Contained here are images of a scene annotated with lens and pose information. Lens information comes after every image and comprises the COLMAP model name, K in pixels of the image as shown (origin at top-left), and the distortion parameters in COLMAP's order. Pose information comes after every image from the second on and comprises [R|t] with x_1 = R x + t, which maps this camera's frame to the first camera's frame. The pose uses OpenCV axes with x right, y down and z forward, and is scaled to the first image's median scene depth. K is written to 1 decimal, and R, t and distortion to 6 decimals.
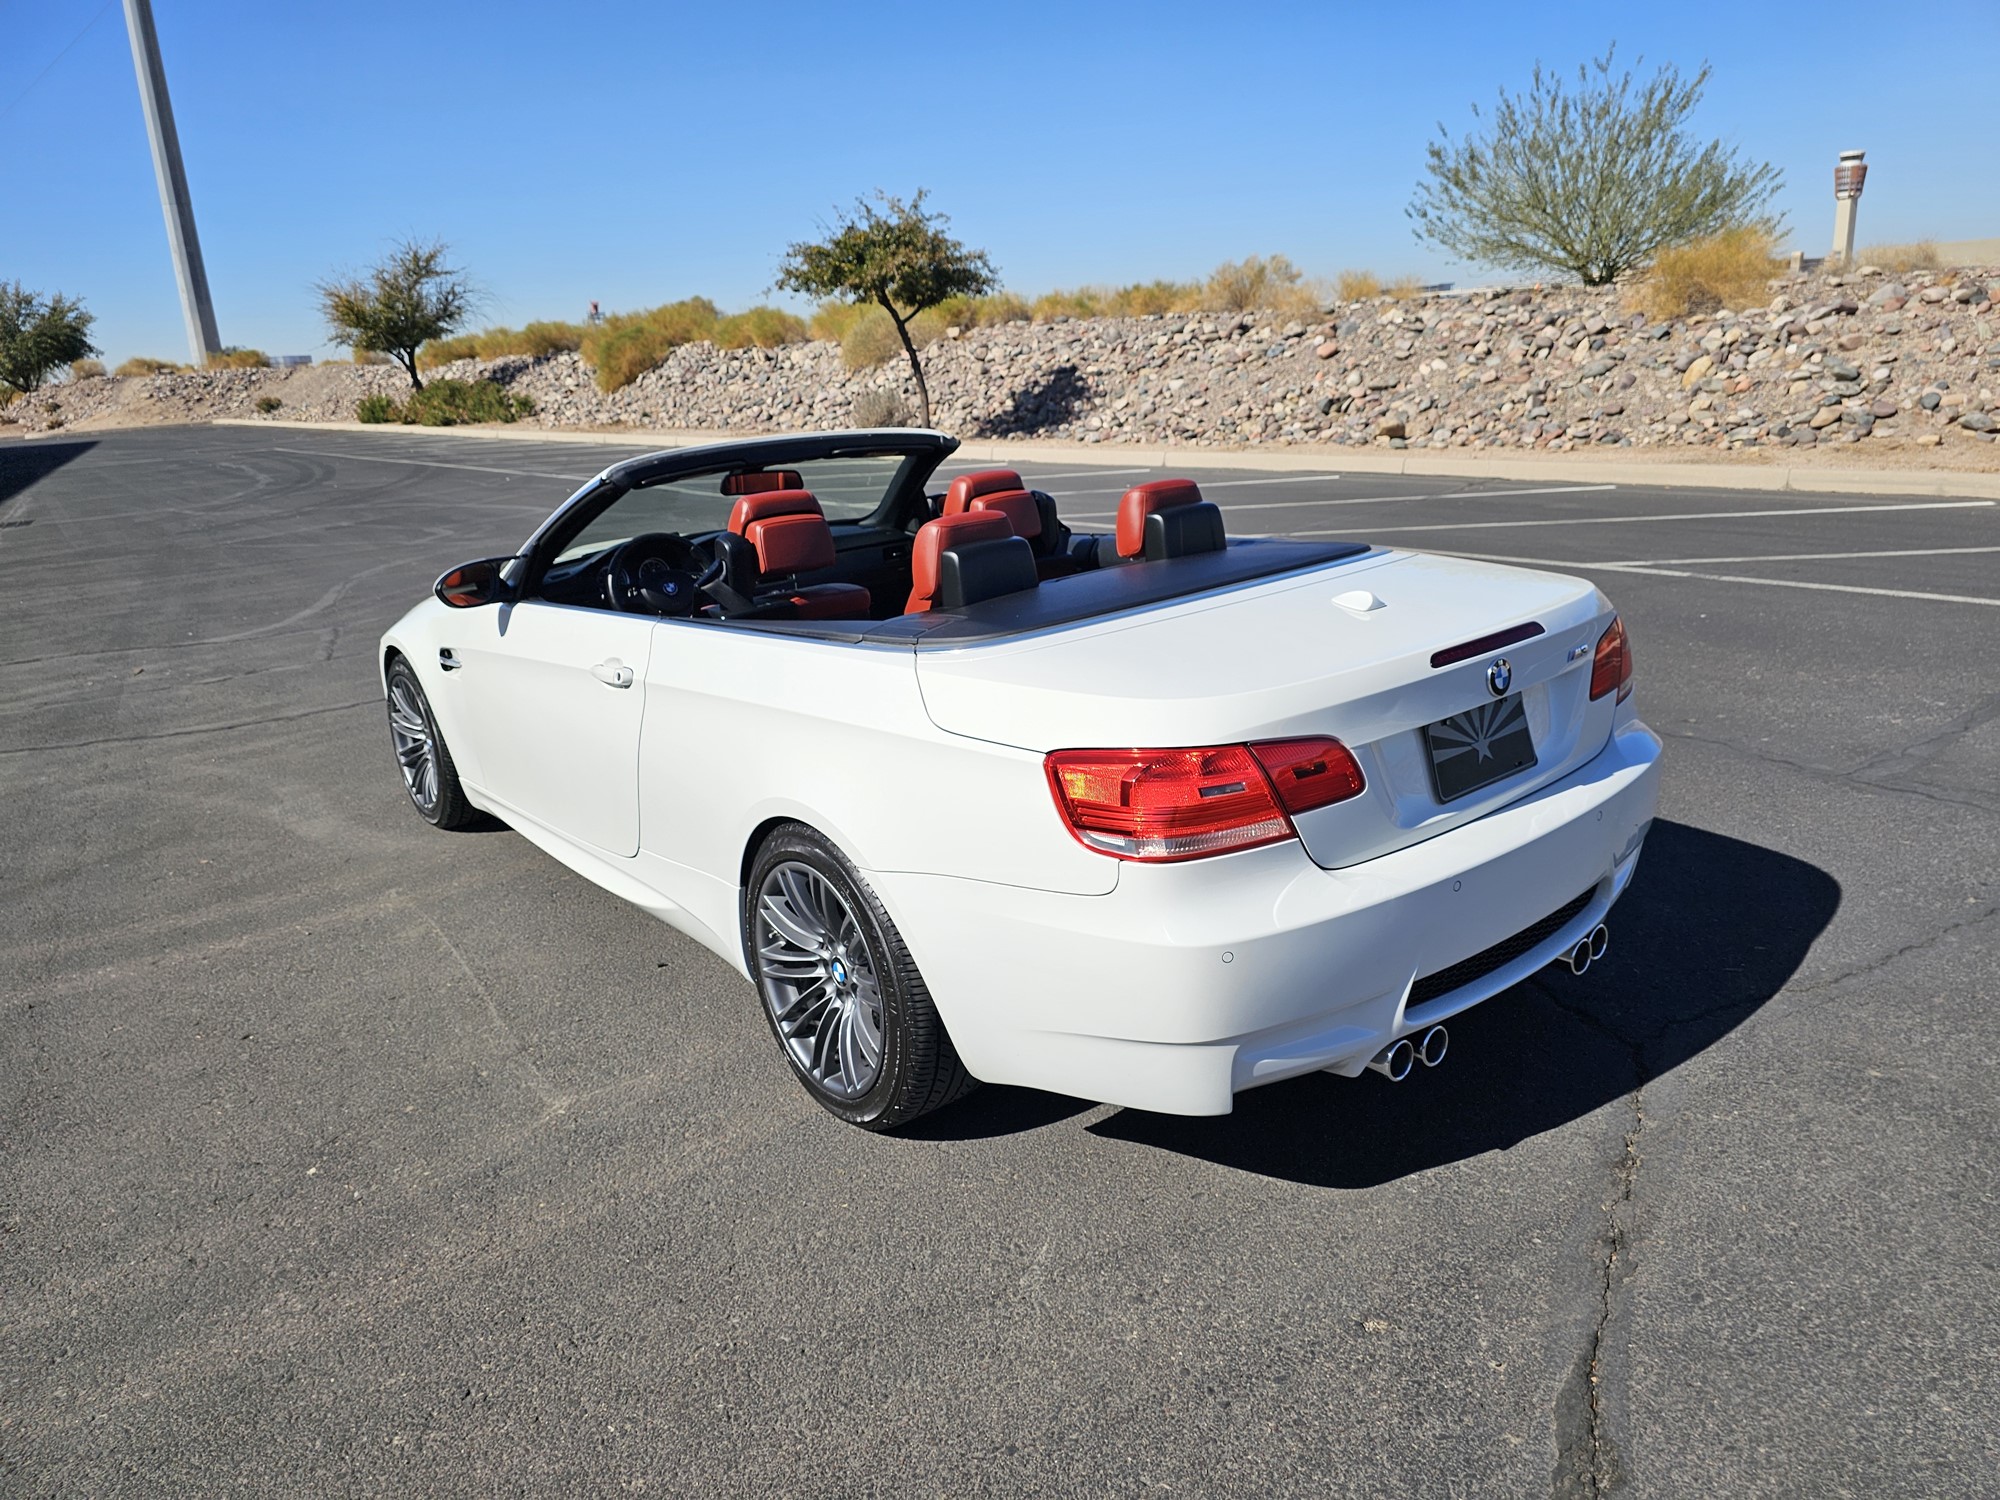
lens RADIAL K [[1358.3, 0, 997.8], [0, 1358.3, 756.9], [0, 0, 1]] dist [0.051845, -0.062046]
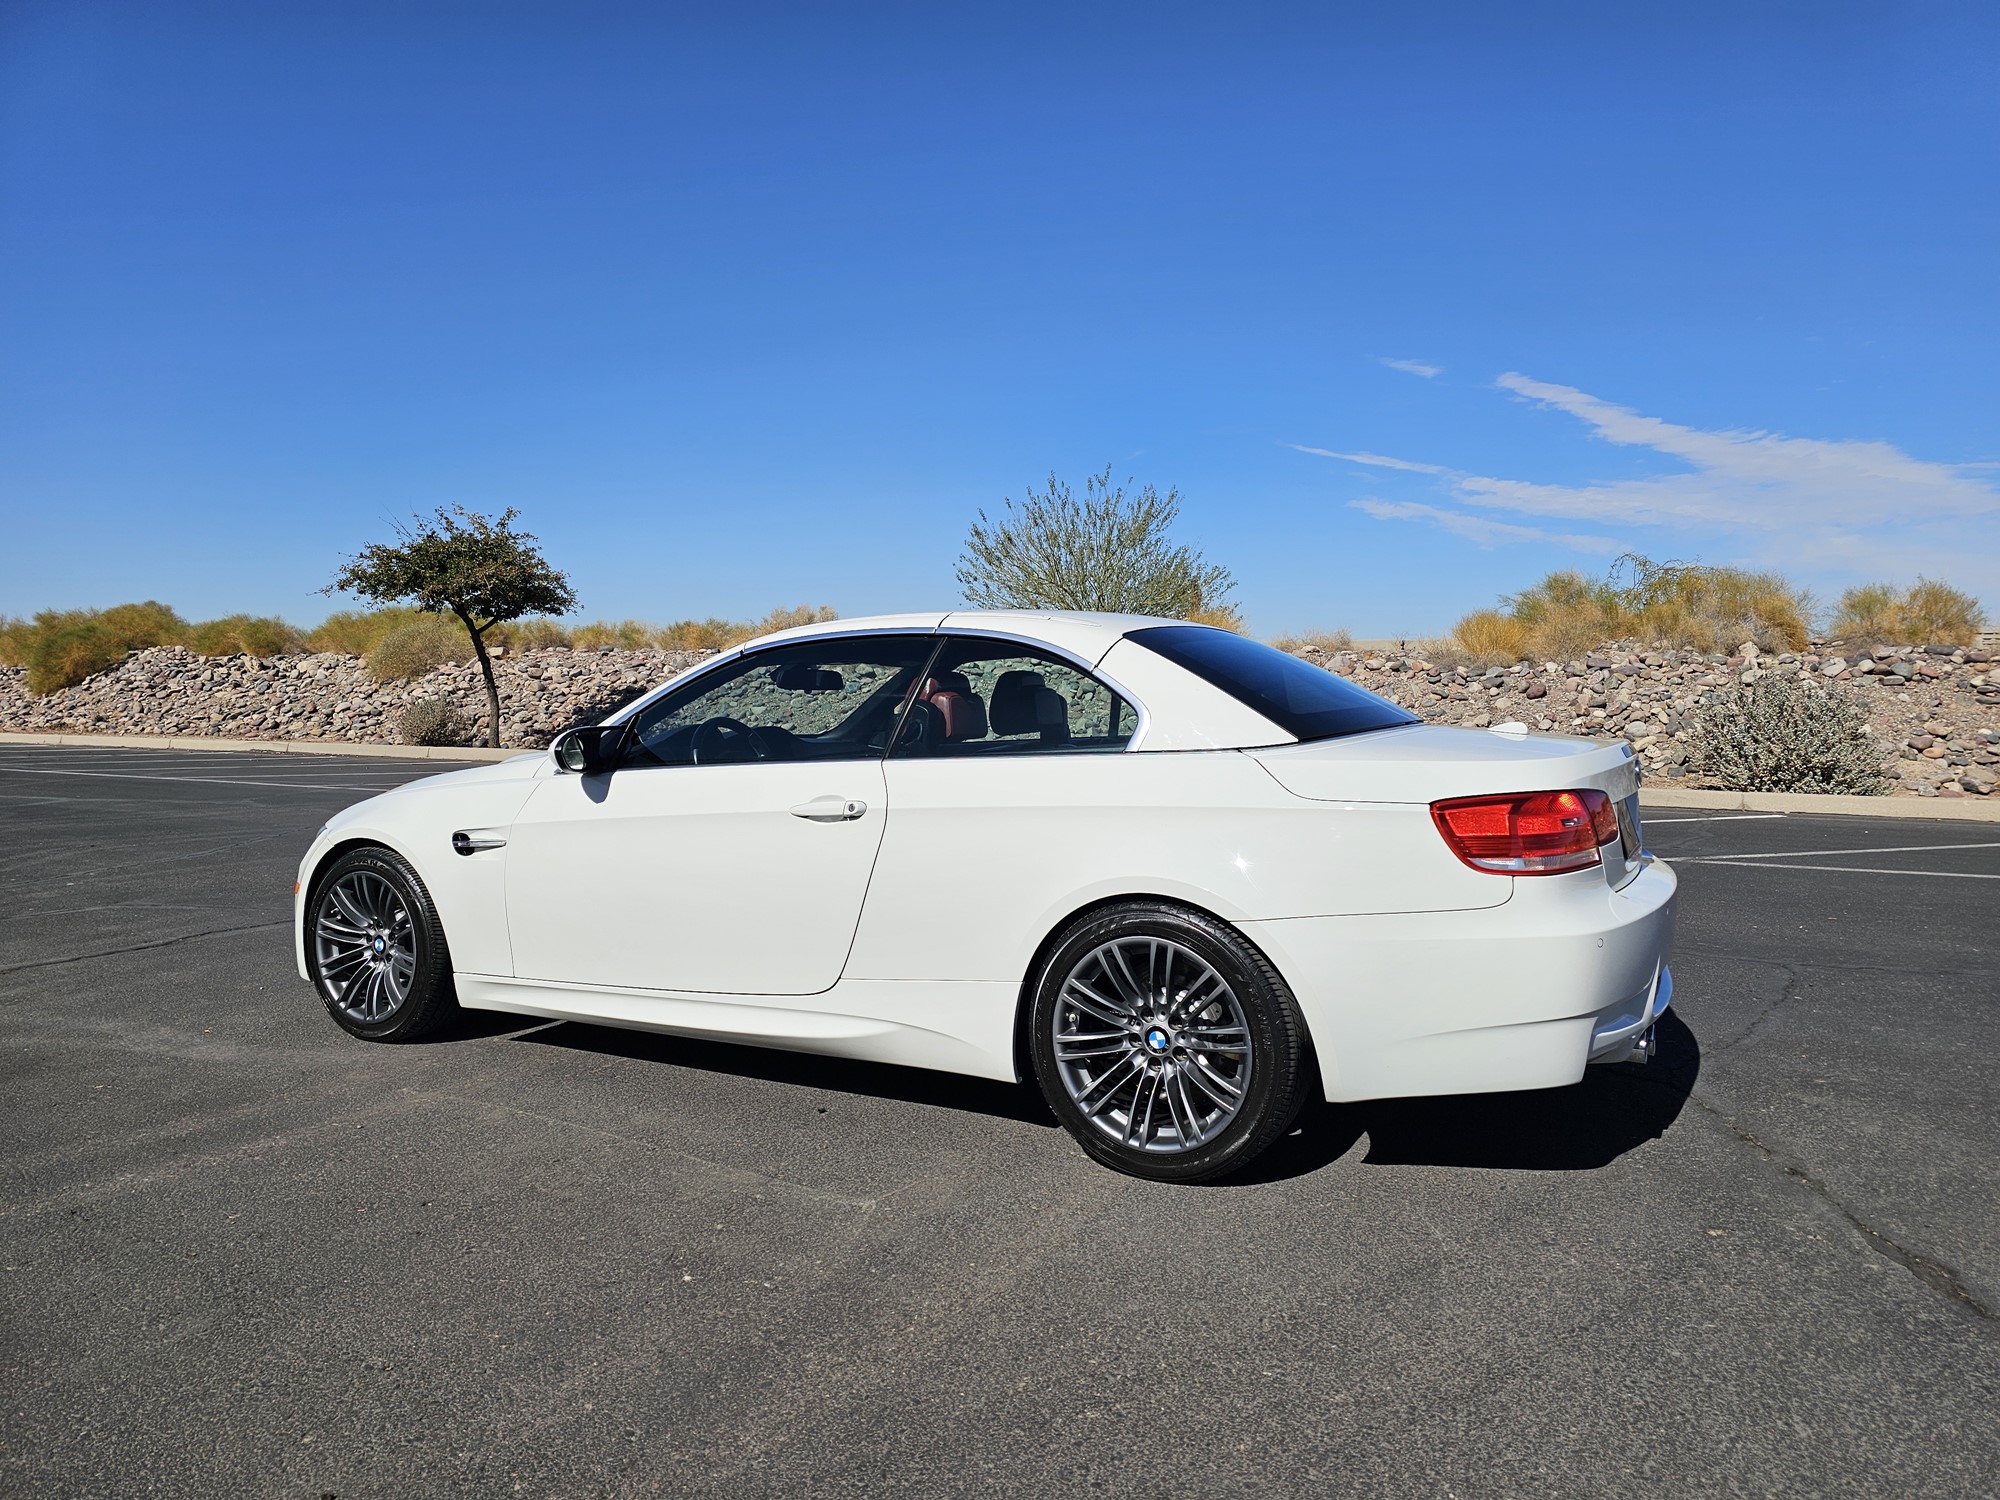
lens RADIAL K [[1351.9, 0, 1009.0], [0, 1351.9, 747.9], [0, 0, 1]] dist [0.056981, -0.062891]
pose [[0.920860, 0.043051, 0.387510, -0.080610], [0.058053, 0.967667, -0.245459, 0.022873], [-0.385548, 0.248530, 0.888586, -0.001750]]
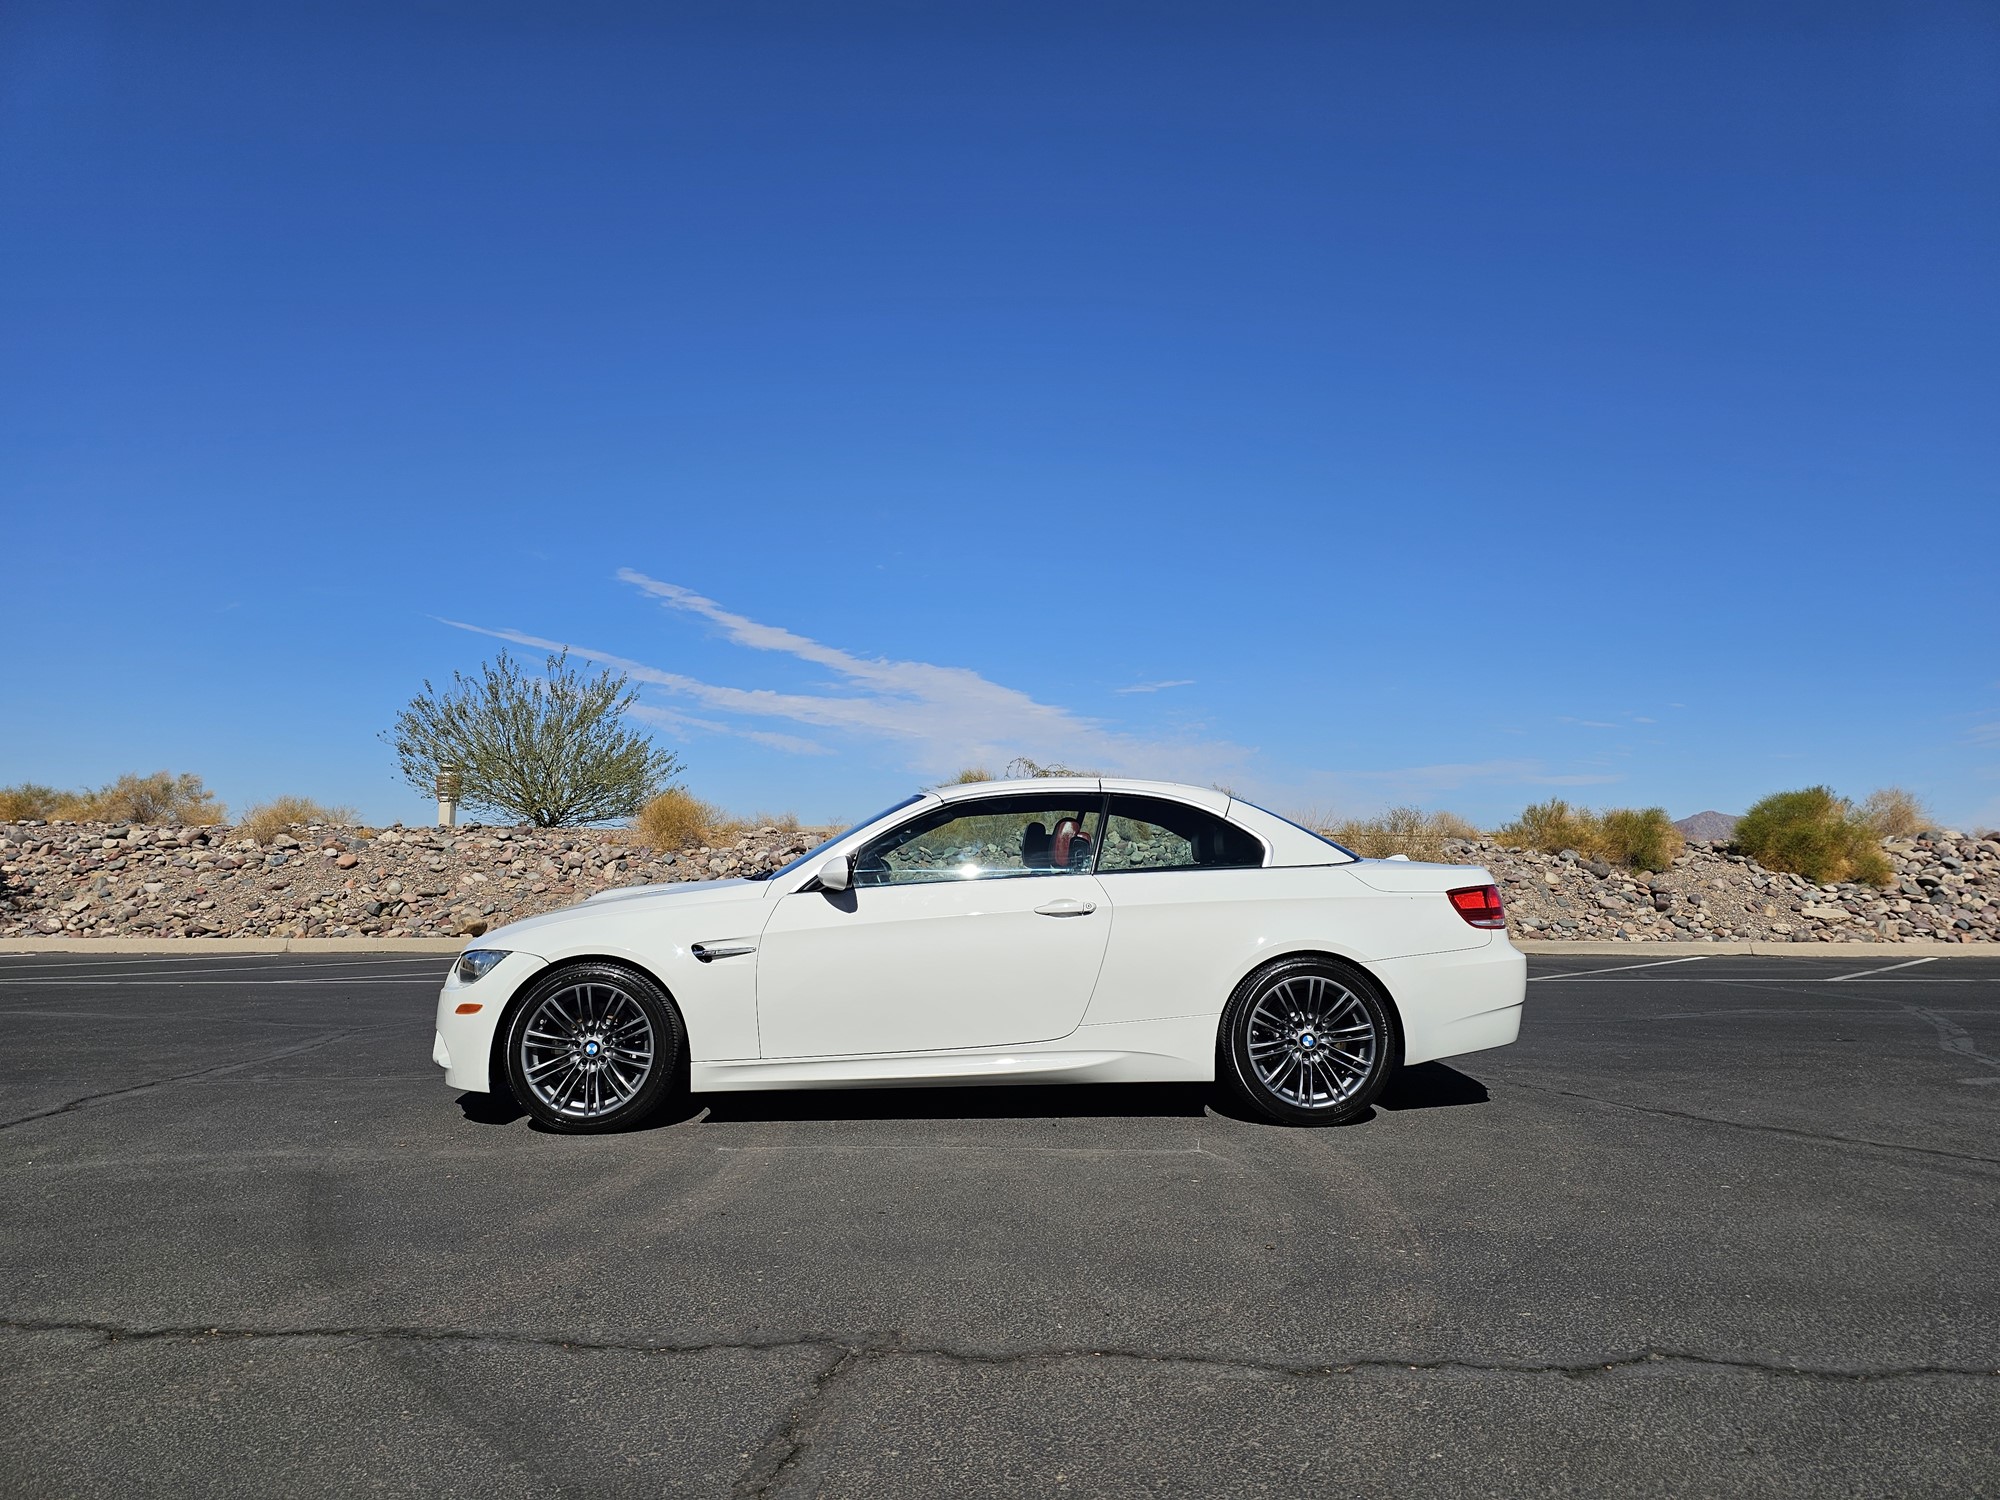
lens RADIAL K [[1352.5, 0, 994.1], [0, 1352.5, 745.2], [0, 0, 1]] dist [0.060830, -0.067728]
pose [[0.608284, 0.138376, 0.781564, -0.226052], [0.192134, 0.929730, -0.314145, 0.033800], [-0.770114, 0.341254, 0.538953, 0.021935]]
